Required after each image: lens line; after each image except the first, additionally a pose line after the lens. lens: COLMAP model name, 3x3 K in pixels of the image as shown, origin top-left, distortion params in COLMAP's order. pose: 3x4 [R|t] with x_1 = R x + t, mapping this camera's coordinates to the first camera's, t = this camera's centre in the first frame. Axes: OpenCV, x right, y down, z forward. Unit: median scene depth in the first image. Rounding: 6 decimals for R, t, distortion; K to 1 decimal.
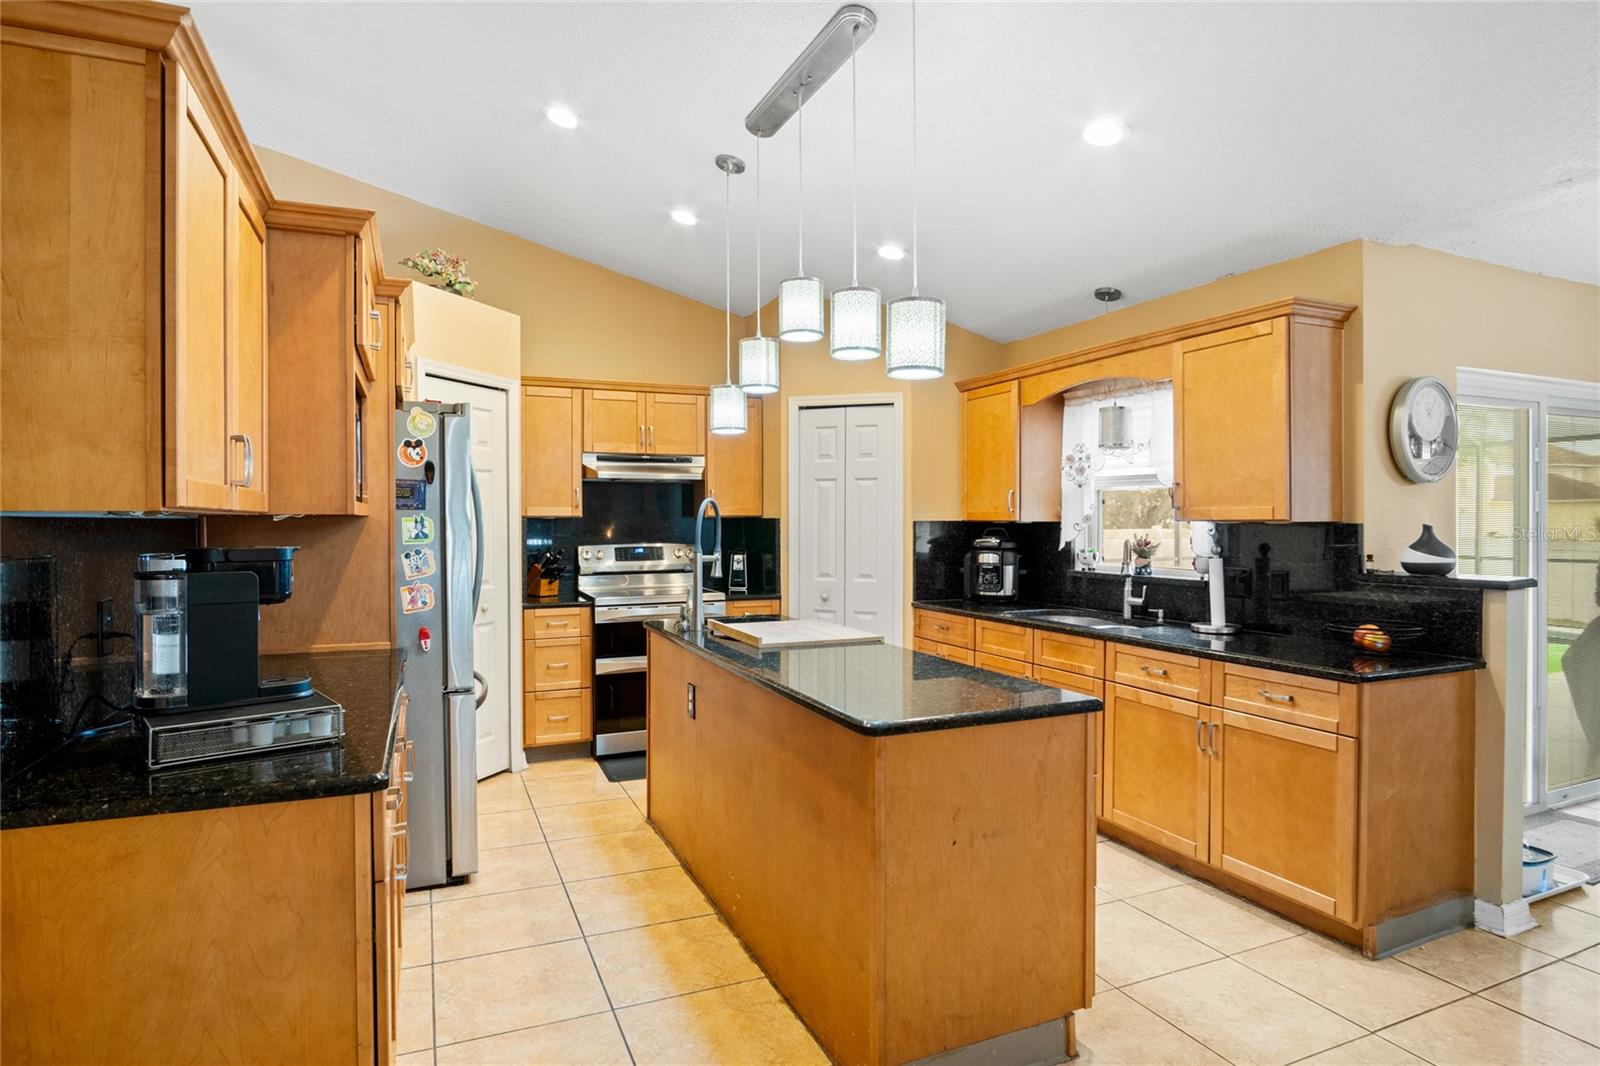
lens RADIAL K [[871.0, 0, 789.6], [0, 871.0, 530.9], [0, 0, 1]] dist [-0.026917, 0.002917]
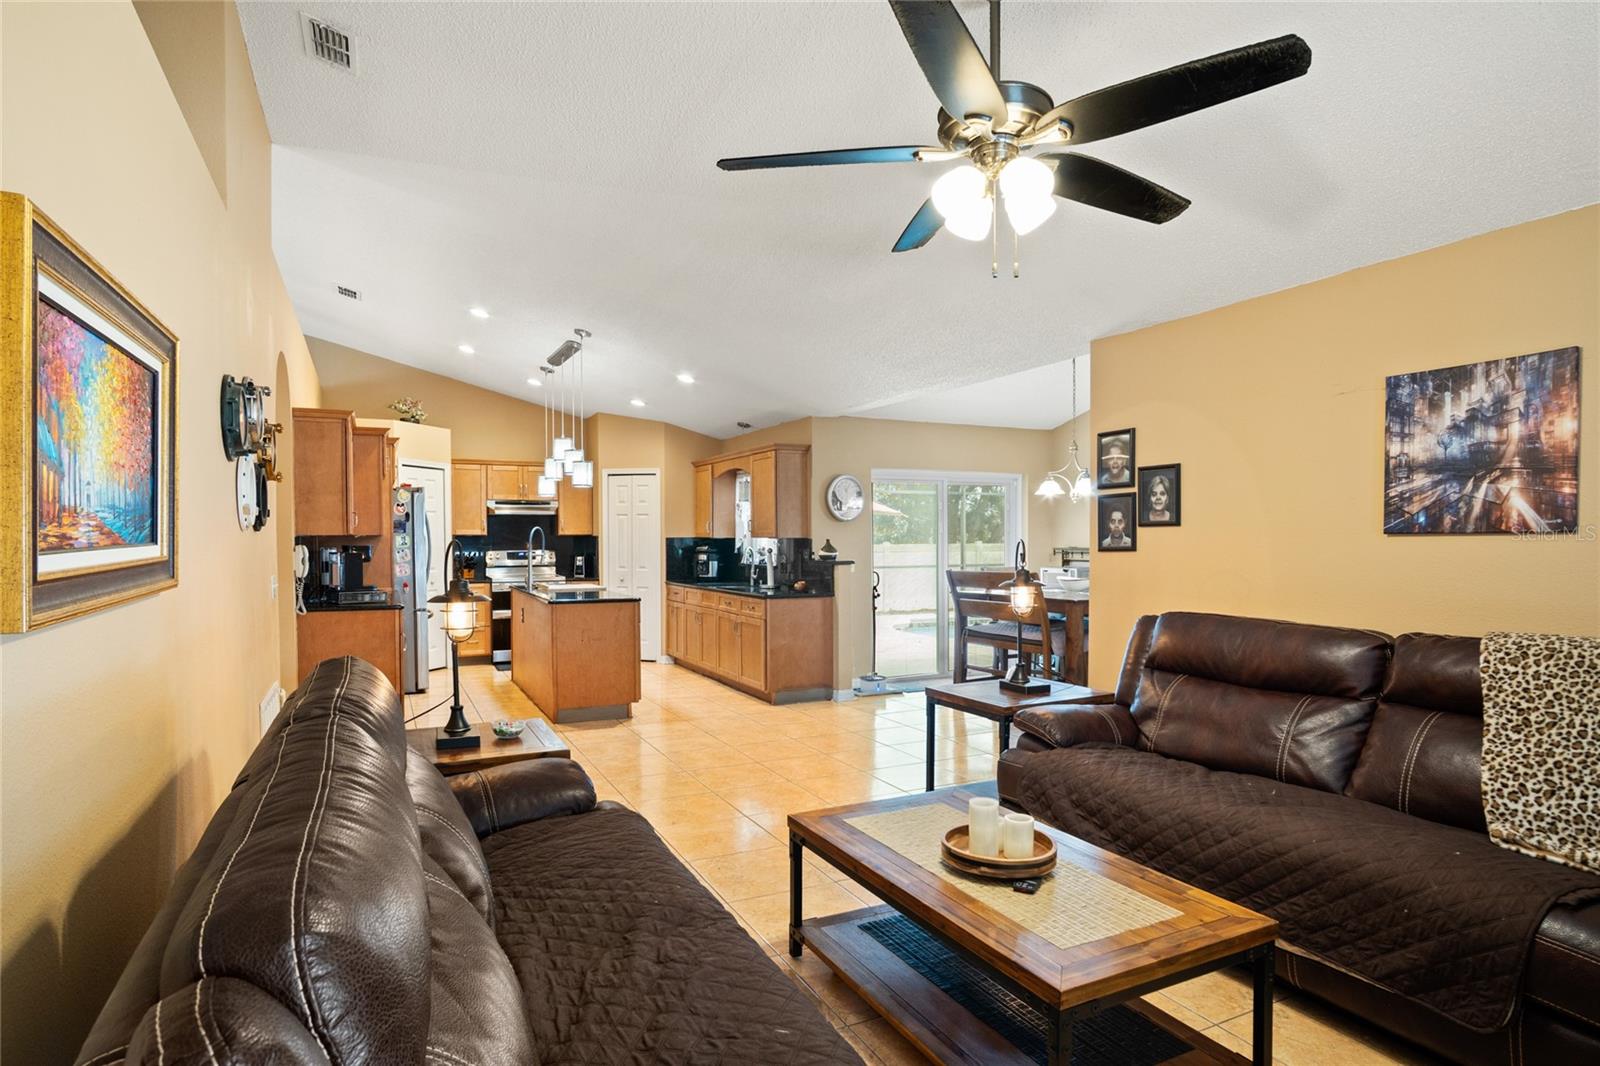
lens RADIAL K [[871.0, 0, 785.3], [0, 871.0, 564.3], [0, 0, 1]] dist [-0.026917, 0.002917]
pose [[0.999056, -0.000012, 0.043438, 0.330011], [-0.000861, 0.999798, 0.020079, 0.008607], [-0.043429, -0.020098, 0.998854, -0.908770]]
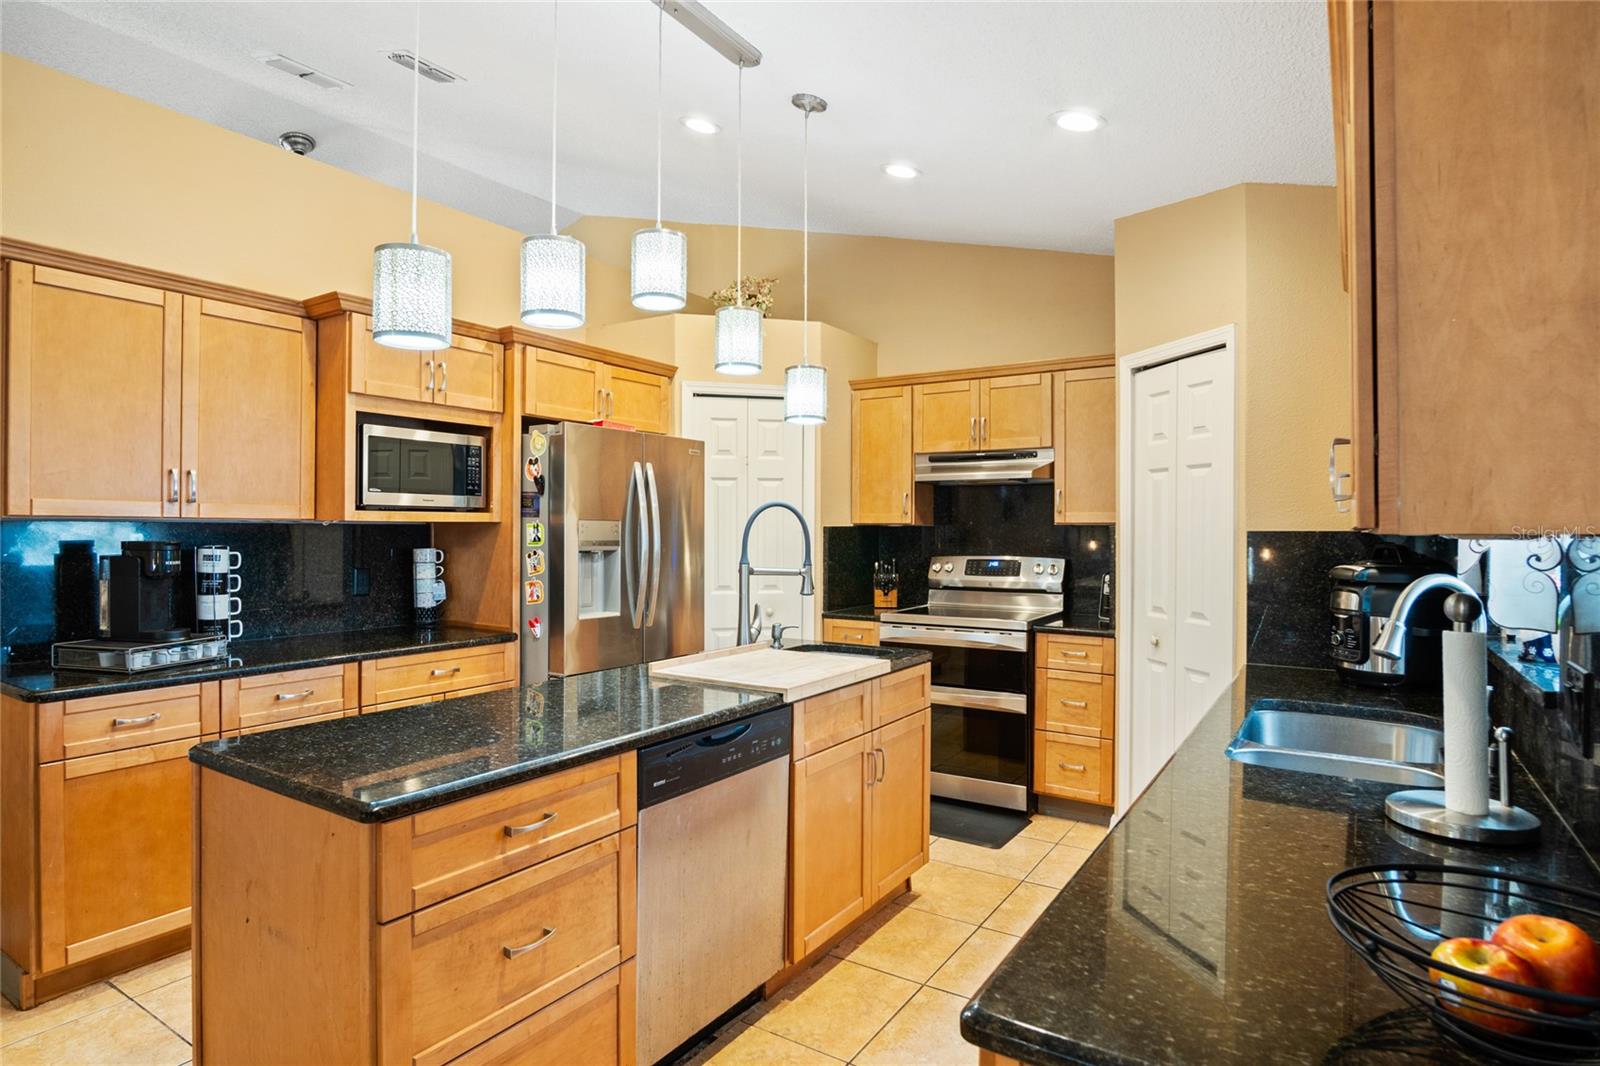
lens RADIAL K [[871.0, 0, 800.1], [0, 871.0, 532.0], [0, 0, 1]] dist [-0.026917, 0.002917]
pose [[0.547680, 0.006473, -0.836663, 0.495086], [-0.015314, 0.999880, -0.002289, -0.004558], [0.836548, 0.014066, 0.547713, 0.427921]]
